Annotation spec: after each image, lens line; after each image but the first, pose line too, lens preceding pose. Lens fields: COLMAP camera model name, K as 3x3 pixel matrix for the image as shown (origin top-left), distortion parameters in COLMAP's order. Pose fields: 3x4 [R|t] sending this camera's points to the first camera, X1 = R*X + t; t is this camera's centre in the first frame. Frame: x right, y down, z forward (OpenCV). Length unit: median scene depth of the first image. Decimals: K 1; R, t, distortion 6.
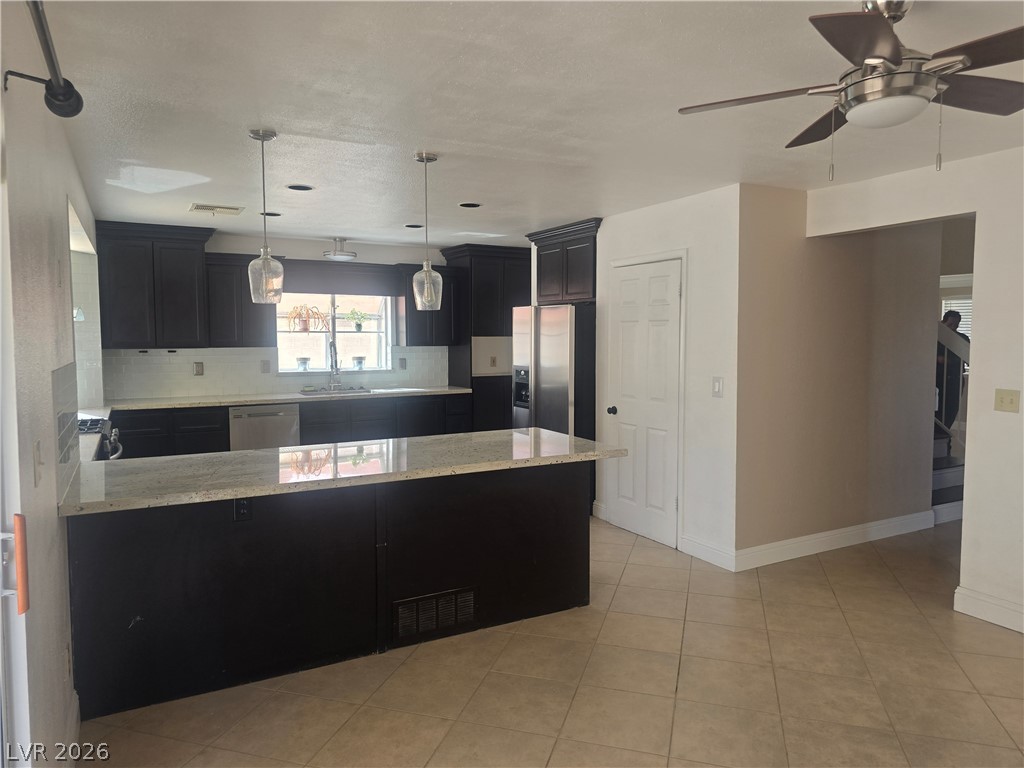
lens RADIAL K [[691.3, 0, 515.2], [0, 691.3, 379.1], [0, 0, 1]] dist [0.074641, -0.066745]
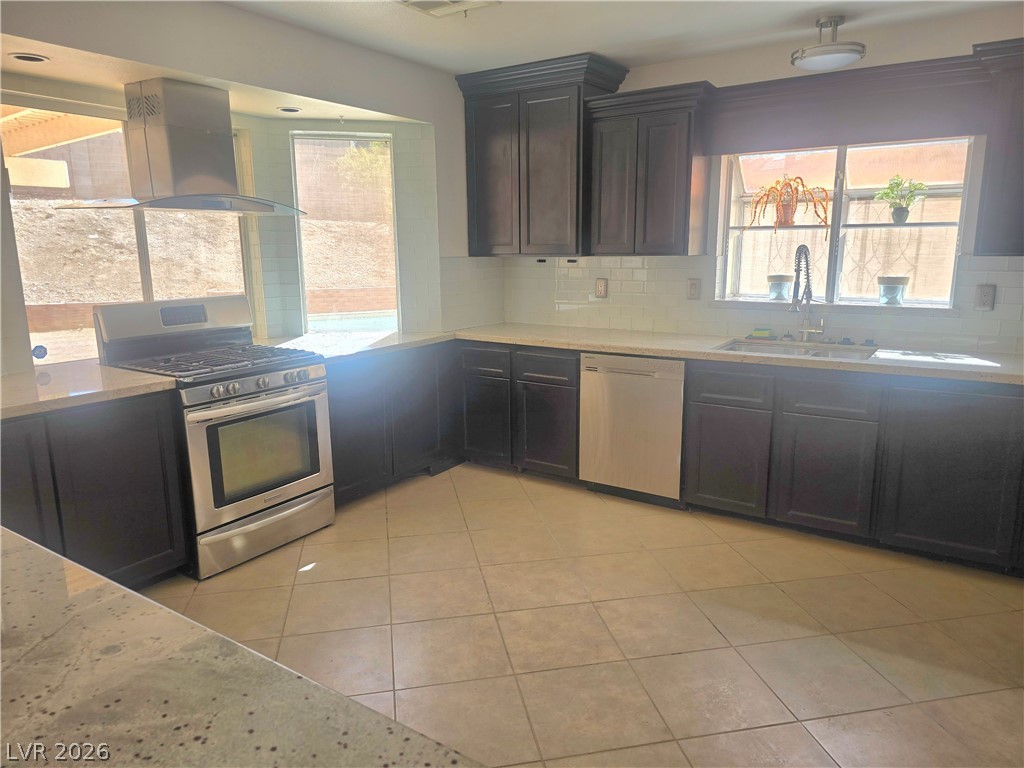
lens RADIAL K [[691.3, 0, 515.2], [0, 691.3, 379.1], [0, 0, 1]] dist [0.074641, -0.066745]
pose [[0.466218, 0.170891, -0.868008, 0.096893], [-0.052905, 0.984795, 0.165467, -0.031728], [0.883087, -0.031221, 0.468170, 0.574416]]
